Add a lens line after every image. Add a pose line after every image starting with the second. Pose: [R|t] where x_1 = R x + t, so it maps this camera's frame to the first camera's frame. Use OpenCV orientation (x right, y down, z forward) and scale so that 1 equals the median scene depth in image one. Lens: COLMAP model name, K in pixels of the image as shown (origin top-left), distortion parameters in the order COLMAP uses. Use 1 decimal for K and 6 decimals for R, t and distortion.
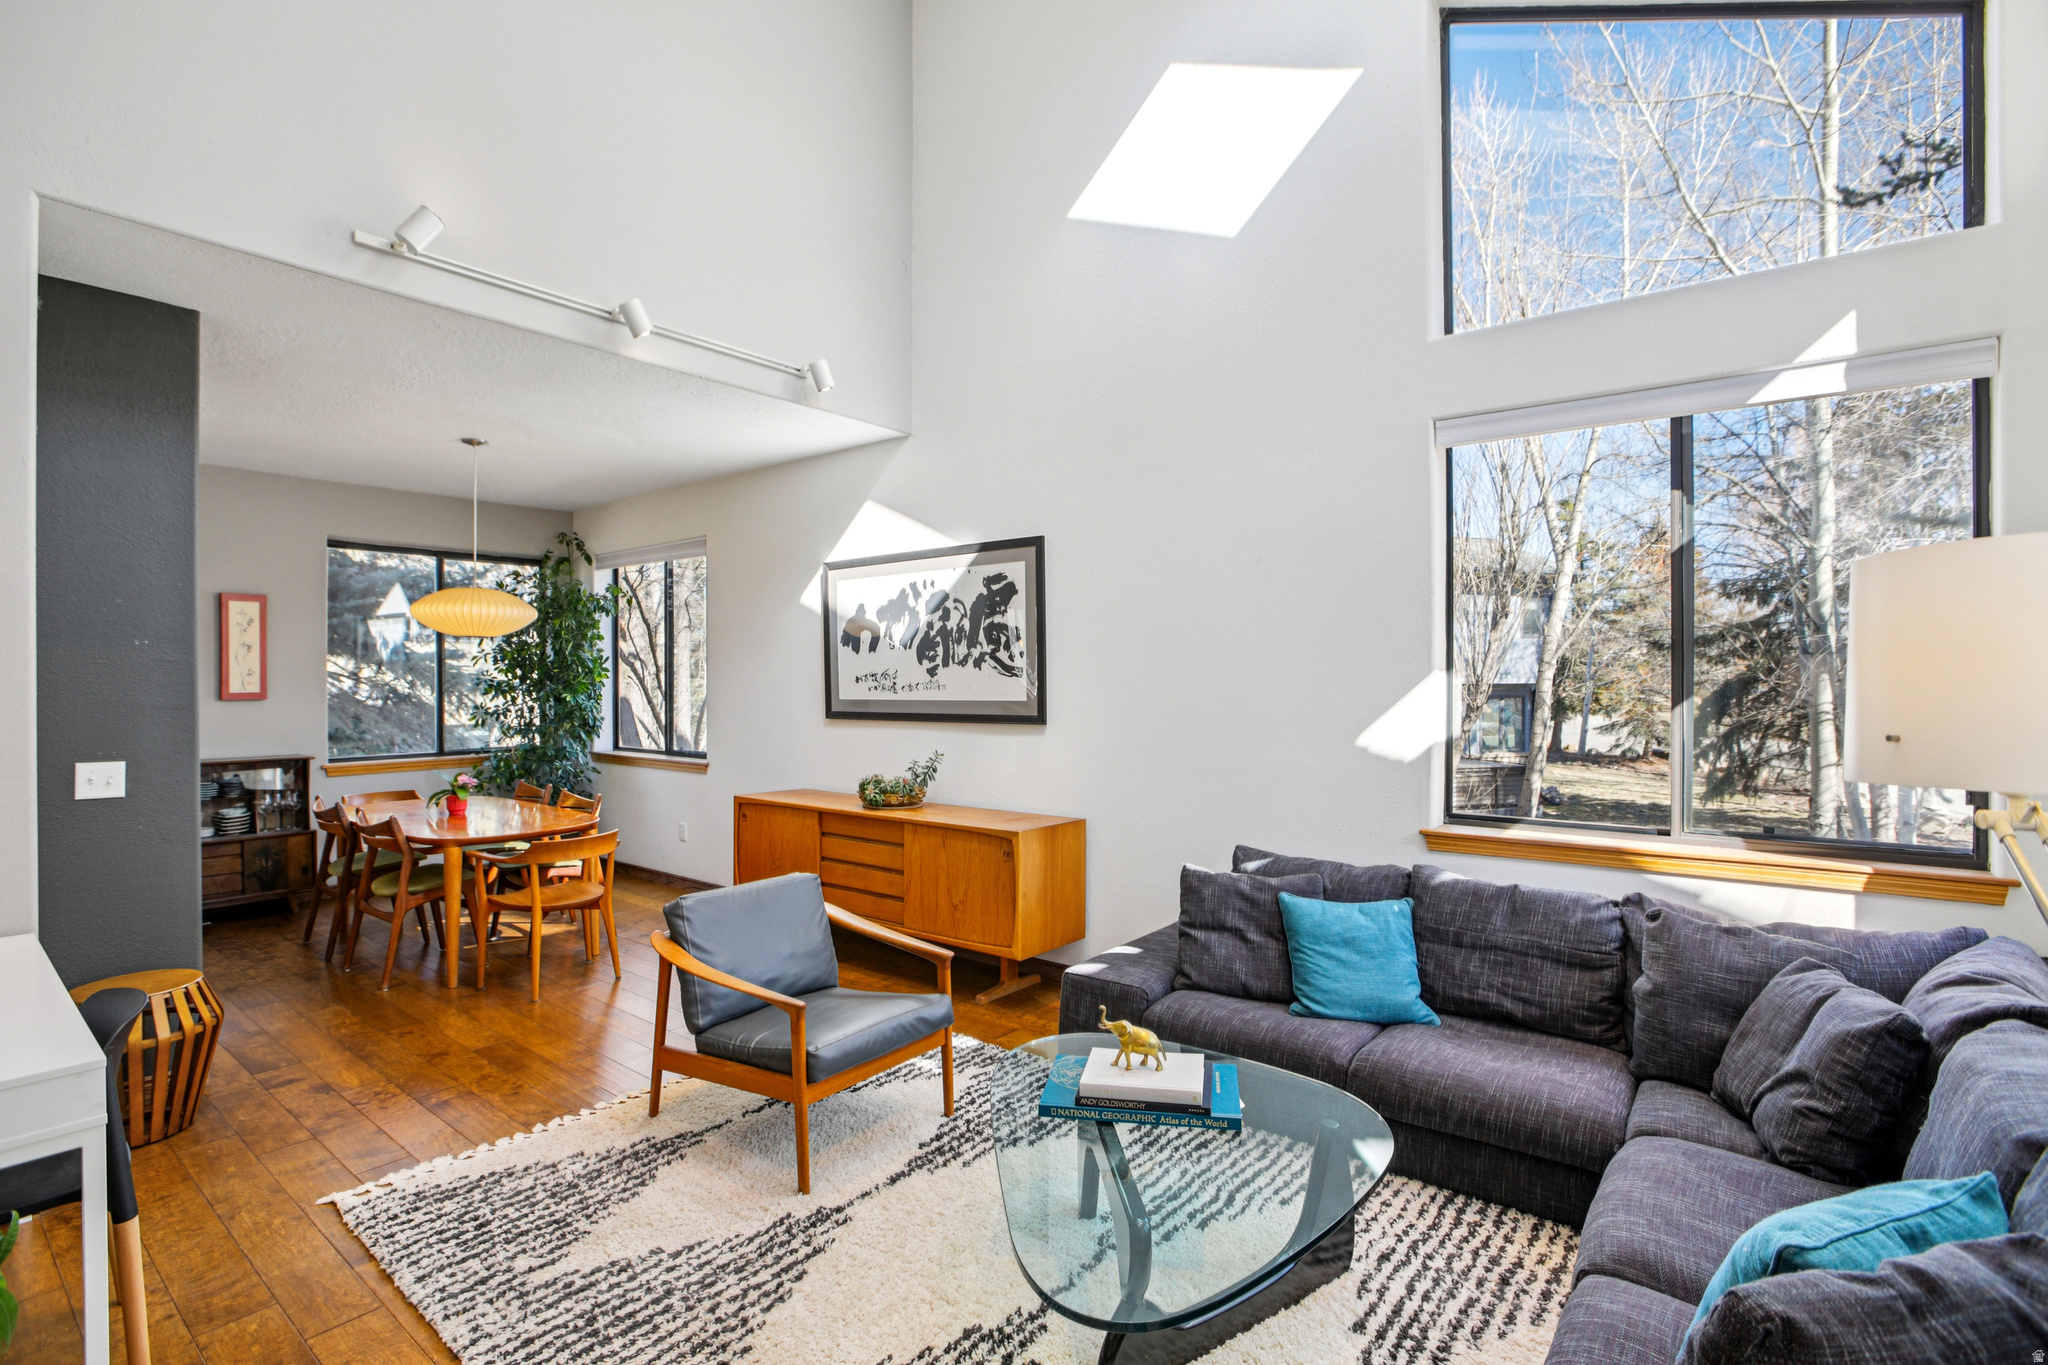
lens RADIAL K [[970.8, 0, 1024.0], [0, 970.8, 682.5], [0, 0, 1]] dist [-0.054899, 0.023460]
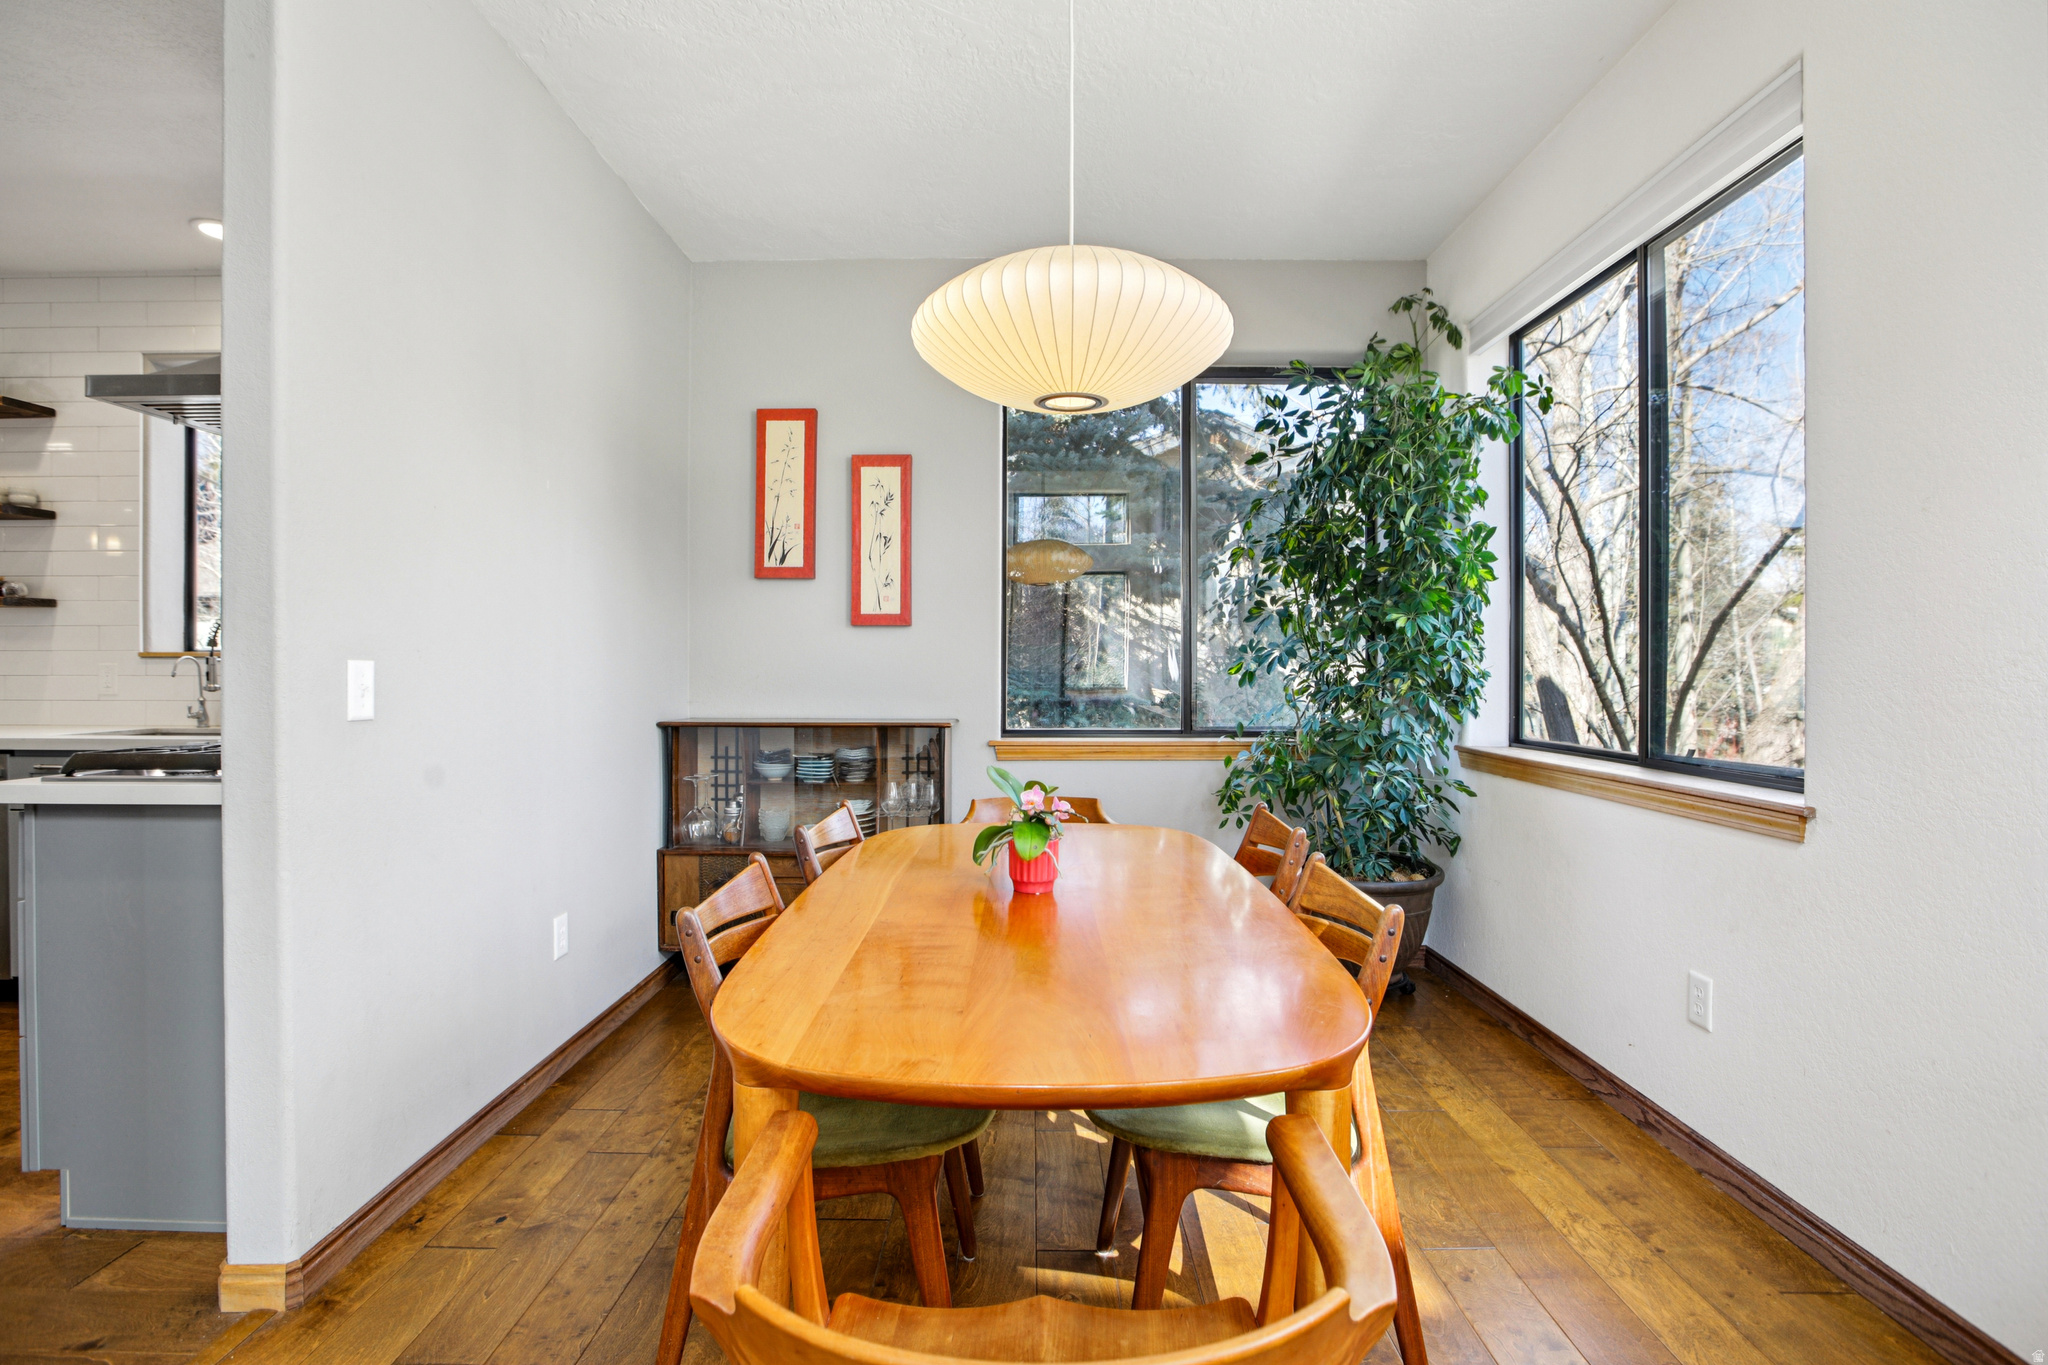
lens RADIAL K [[970.8, 0, 1024.0], [0, 970.8, 682.5], [0, 0, 1]] dist [-0.054899, 0.023460]
pose [[0.615298, 0.012310, -0.788199, -0.346082], [-0.009745, 0.999920, 0.008009, 0.064113], [0.788234, 0.002753, 0.615369, 0.886963]]
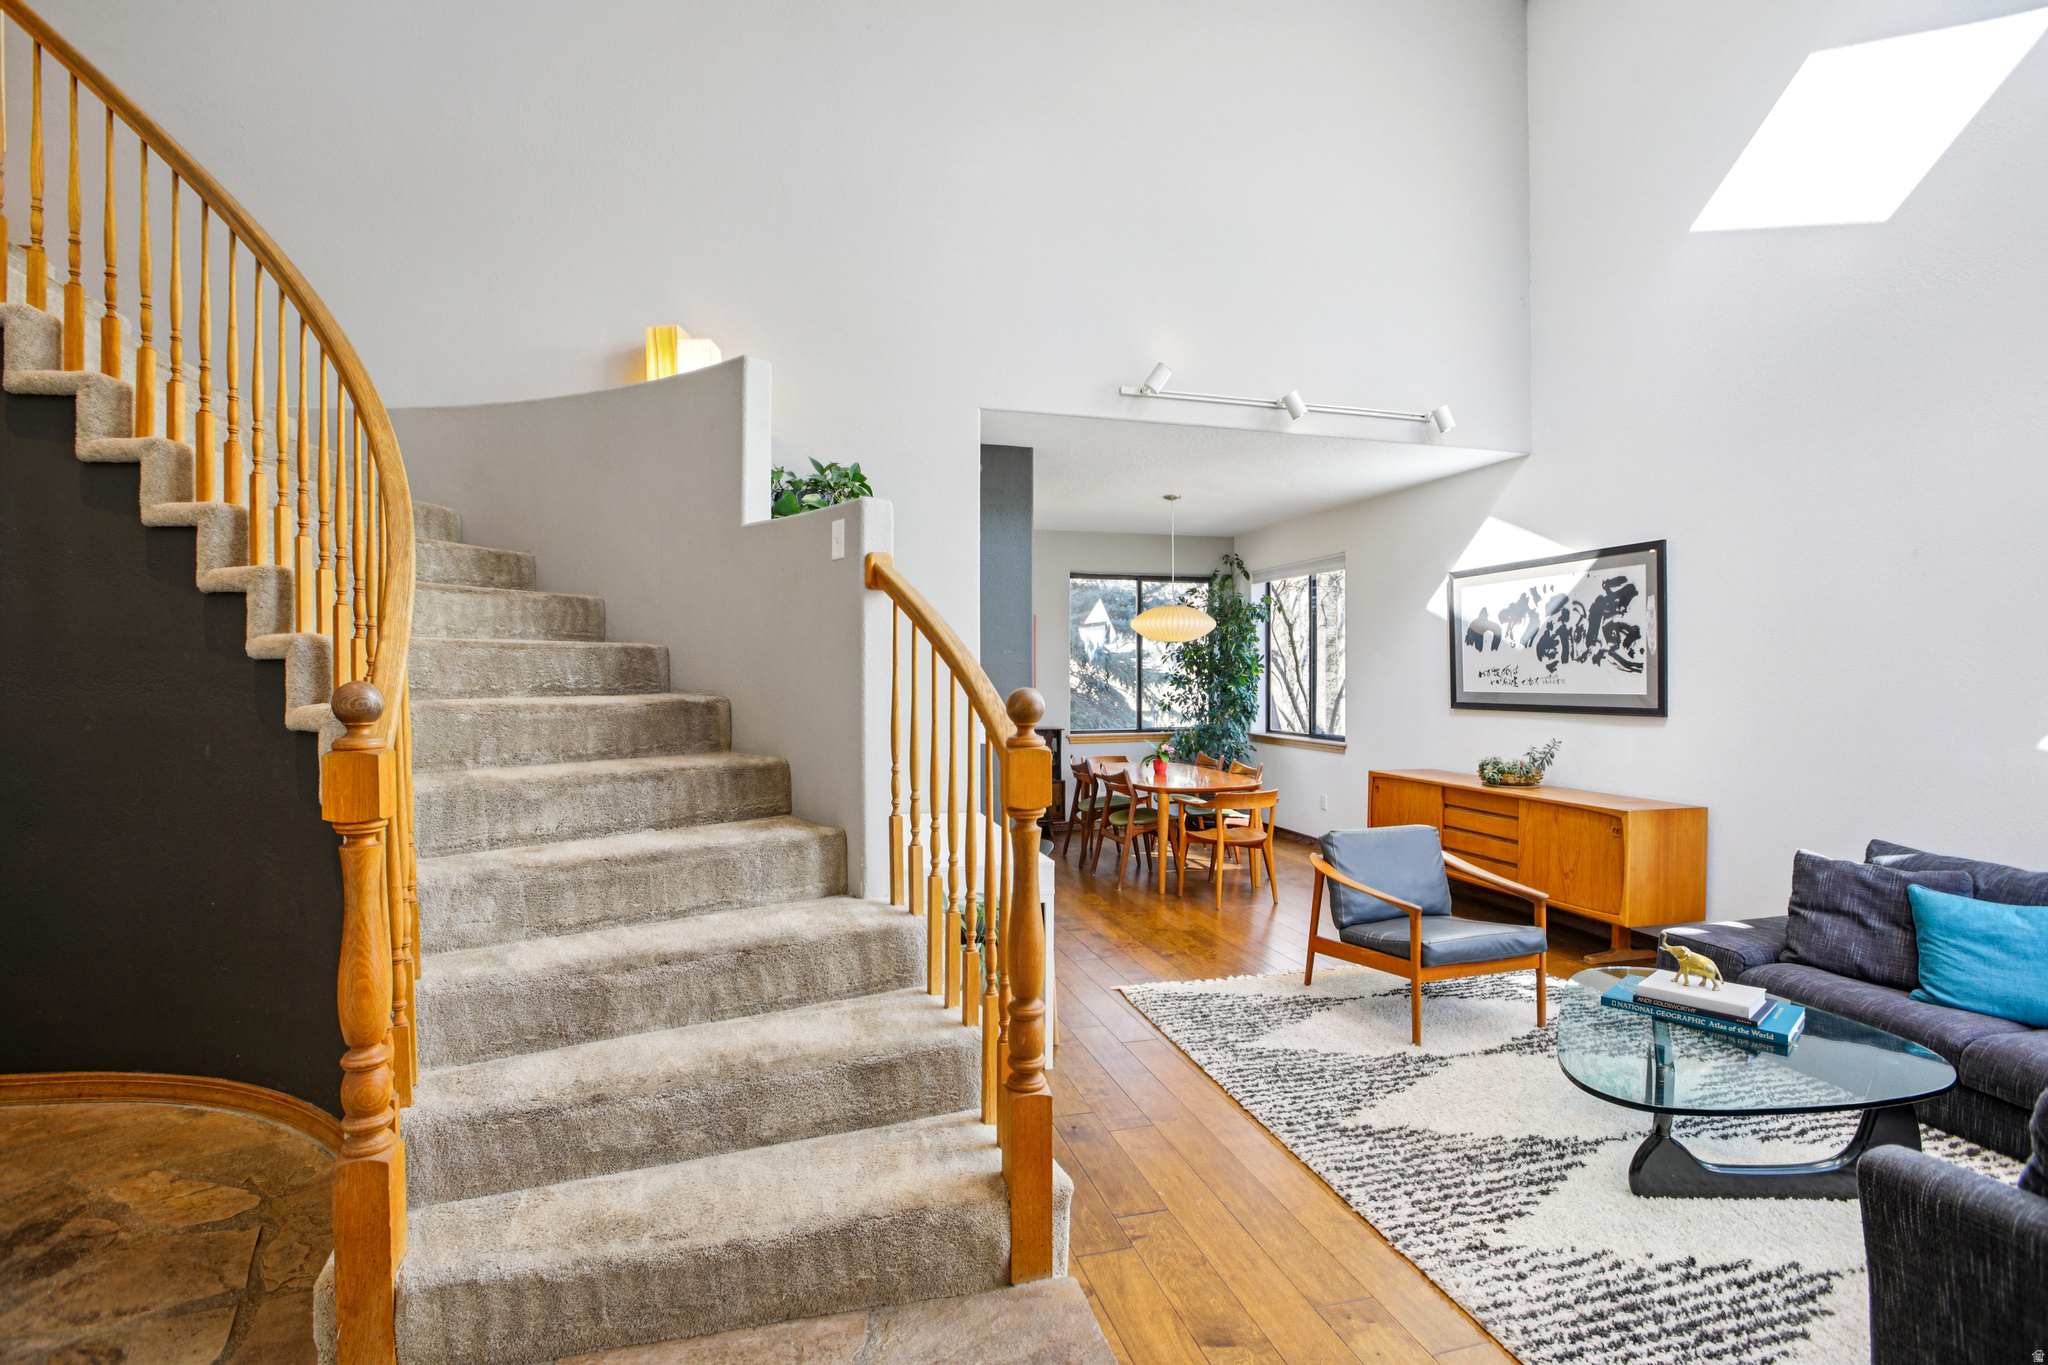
lens RADIAL K [[968.3, 0, 1019.5], [0, 968.3, 684.5], [0, 0, 1]] dist [-0.044017, 0.018646]
pose [[0.803702, 0.007178, -0.594989, 0.072581], [-0.002423, 0.999958, 0.008791, 0.000216], [0.595027, -0.005623, 0.803686, -0.257145]]
